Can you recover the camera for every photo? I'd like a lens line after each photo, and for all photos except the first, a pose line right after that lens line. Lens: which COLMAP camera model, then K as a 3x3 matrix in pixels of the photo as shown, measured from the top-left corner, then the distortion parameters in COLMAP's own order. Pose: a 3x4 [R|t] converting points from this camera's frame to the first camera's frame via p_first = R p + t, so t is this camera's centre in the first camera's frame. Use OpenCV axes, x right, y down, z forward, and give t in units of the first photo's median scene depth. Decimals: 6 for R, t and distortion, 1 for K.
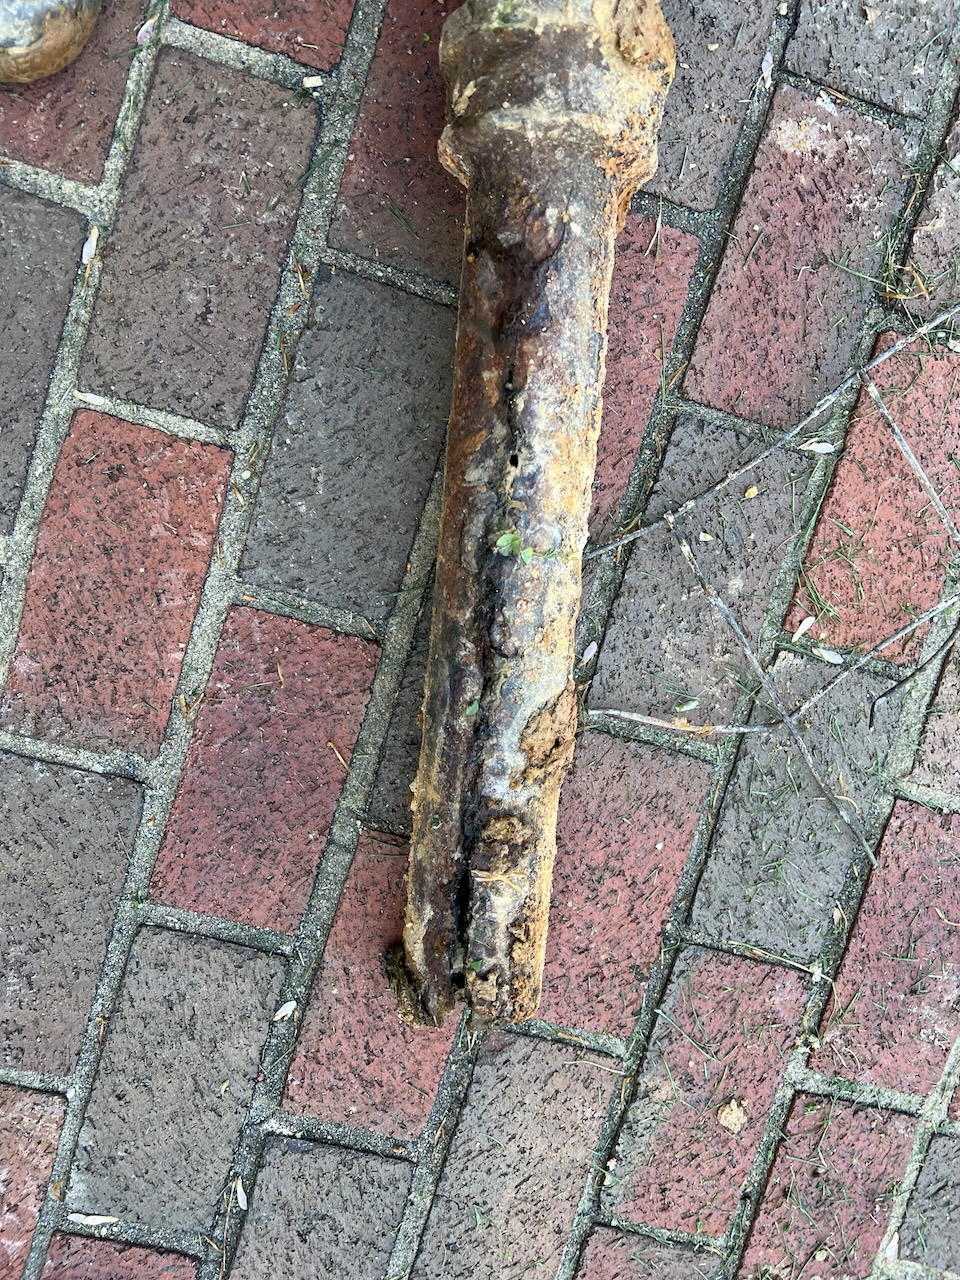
lens RADIAL K [[973.8, 0, 480.5], [0, 973.8, 640.8], [0, 0, 1]] dist [0.021157, -0.034609]
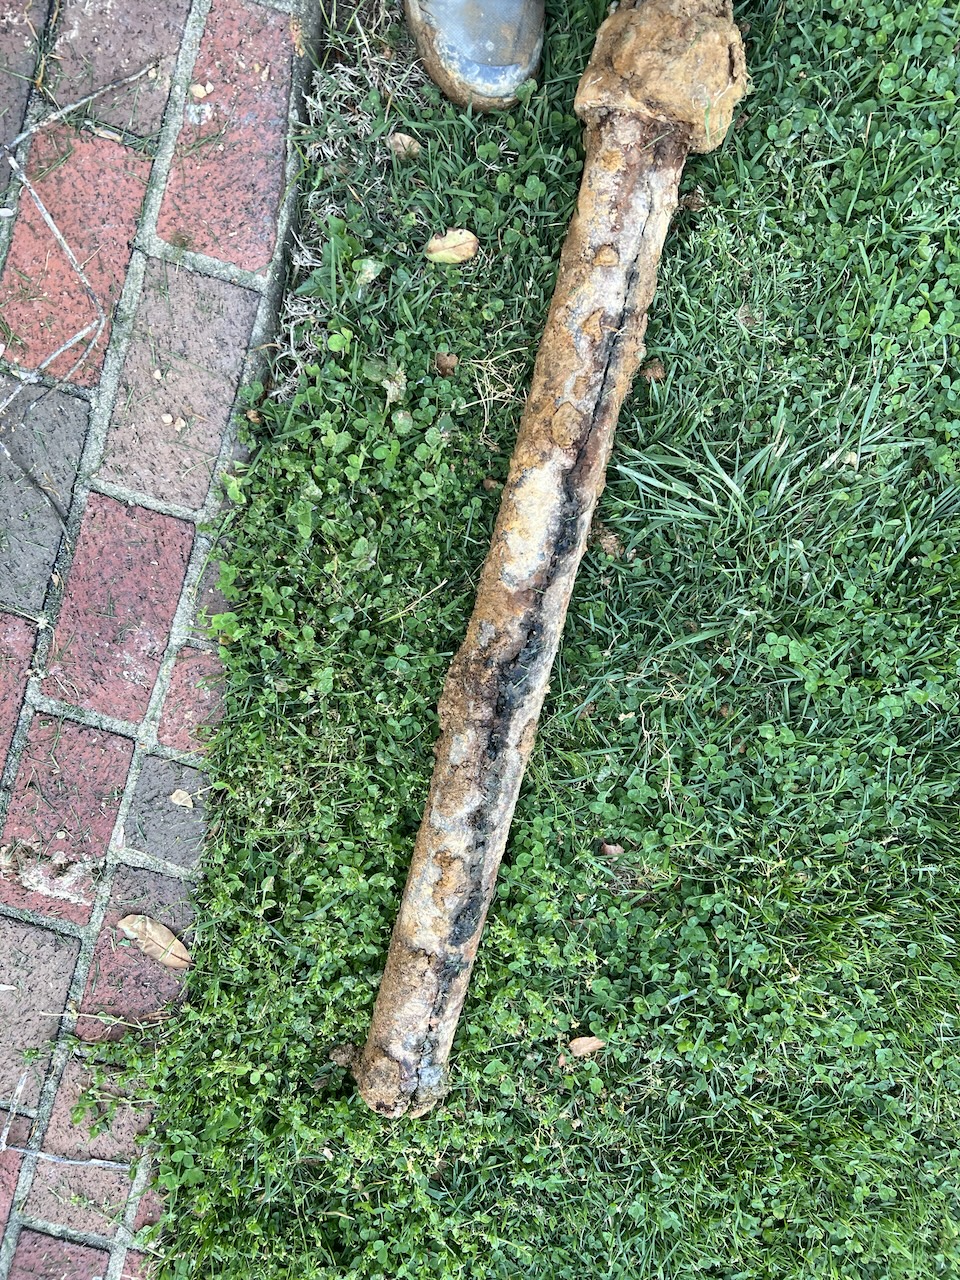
lens RADIAL K [[973.8, 0, 481.6], [0, 973.8, 643.8], [0, 0, 1]] dist [0.021157, -0.034609]
pose [[0.993156, 0.050207, -0.105455, 1.217175], [-0.041158, 0.995419, 0.086301, 0.254970], [0.109305, -0.081370, 0.990672, -0.302187]]
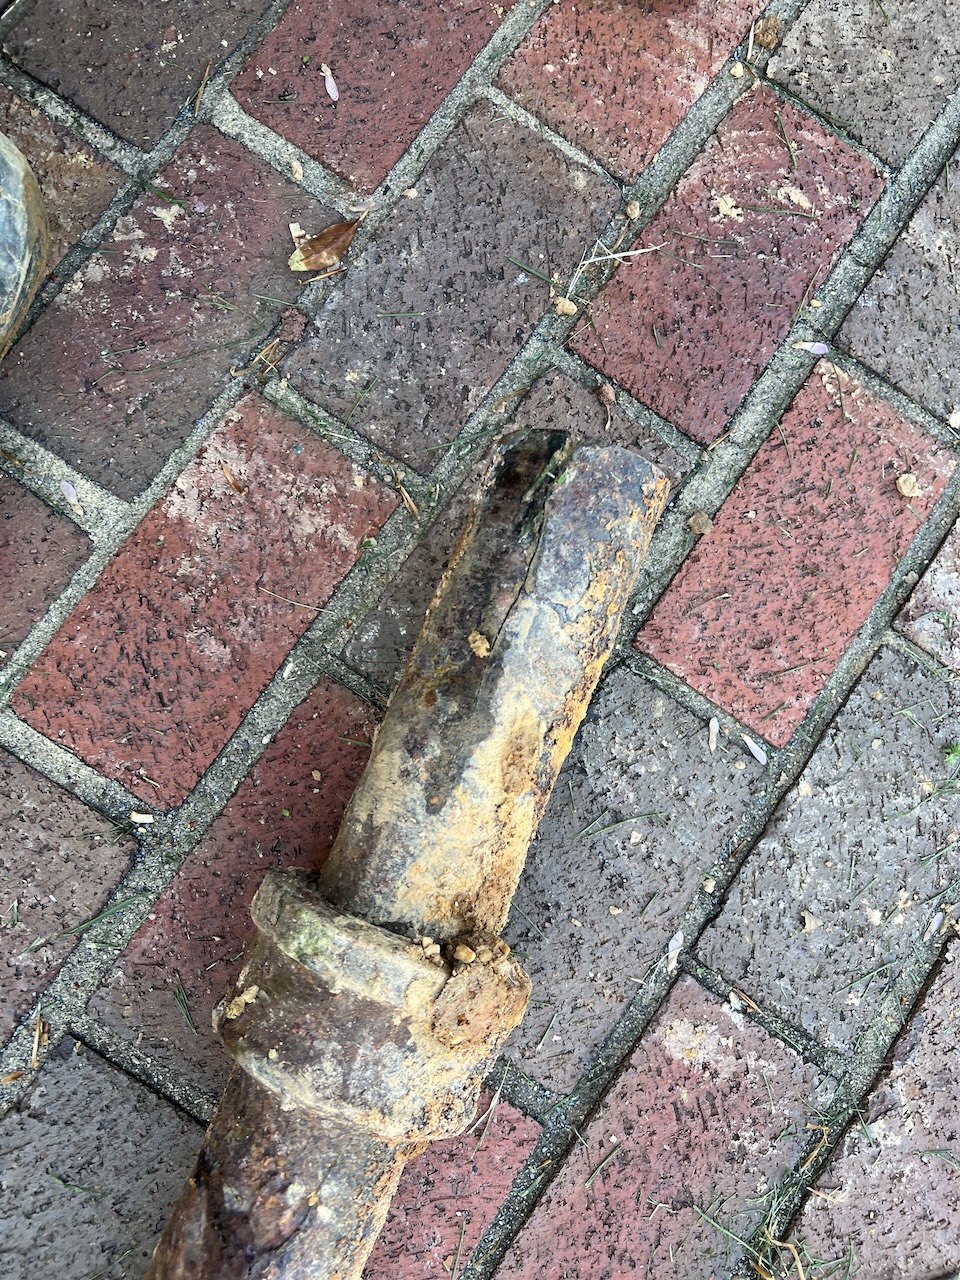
lens RADIAL K [[973.8, 0, 478.8], [0, 973.8, 642.6], [0, 0, 1]] dist [0.021157, -0.034609]
pose [[0.951659, 0.303517, -0.047139, 0.094070], [-0.304576, 0.912643, -0.272608, -0.545114], [-0.039720, 0.273788, 0.960970, 0.132997]]
